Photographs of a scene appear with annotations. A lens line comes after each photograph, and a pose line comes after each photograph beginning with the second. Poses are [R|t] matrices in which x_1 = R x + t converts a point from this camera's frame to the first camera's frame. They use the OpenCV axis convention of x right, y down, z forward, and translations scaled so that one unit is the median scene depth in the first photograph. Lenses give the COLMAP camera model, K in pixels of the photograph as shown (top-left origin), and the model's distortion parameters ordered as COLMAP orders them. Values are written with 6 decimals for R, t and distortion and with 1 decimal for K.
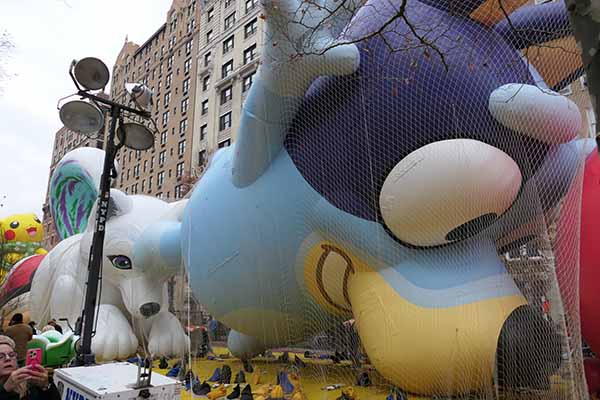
lens RADIAL K [[430.6, 0, 300.4], [0, 430.6, 200.6], [0, 0, 1]] dist [-0.011512, -0.006679]
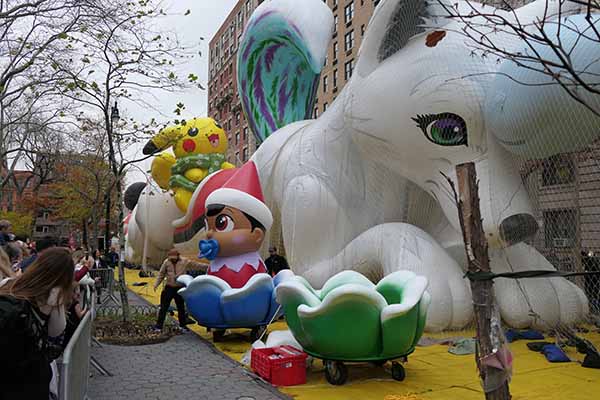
lens RADIAL K [[520.0, 0, 299.9], [0, 520.0, 200.2], [0, 0, 1]] dist [0.008480, 0.000572]
pose [[0.936187, -0.022431, -0.350786, -0.208400], [0.078231, 0.986228, 0.145719, 0.070007], [0.342686, -0.163862, 0.925049, 0.233986]]
